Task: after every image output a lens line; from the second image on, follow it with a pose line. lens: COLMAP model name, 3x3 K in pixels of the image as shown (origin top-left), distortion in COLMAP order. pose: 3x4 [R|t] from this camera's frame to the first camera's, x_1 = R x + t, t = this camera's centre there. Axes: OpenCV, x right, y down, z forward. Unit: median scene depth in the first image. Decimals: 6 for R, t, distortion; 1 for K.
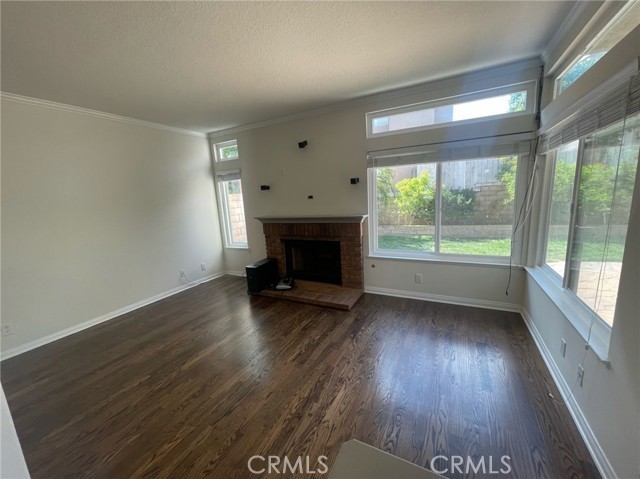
lens RADIAL K [[258.3, 0, 313.4], [0, 258.3, 242.1], [0, 0, 1]] dist [-0.000246, 0.000227]
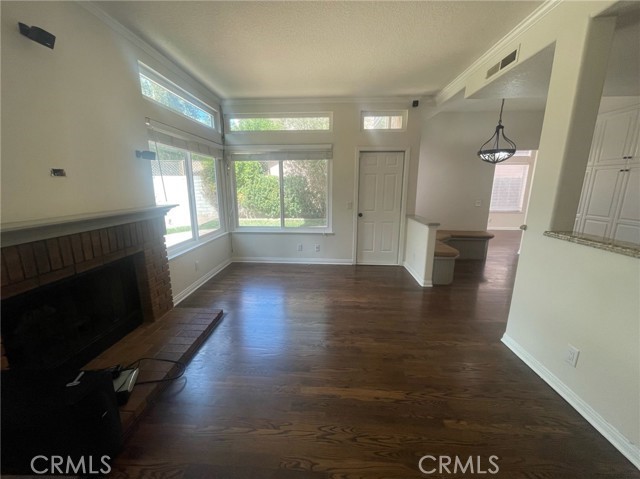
lens RADIAL K [[258.3, 0, 318.5], [0, 258.3, 239.0], [0, 0, 1]] dist [-0.000246, 0.000227]
pose [[-0.421181, -0.136235, 0.896686, -0.614615], [0.184214, 0.955198, 0.231651, -0.092662], [-0.888072, 0.262749, -0.377215, 0.842121]]
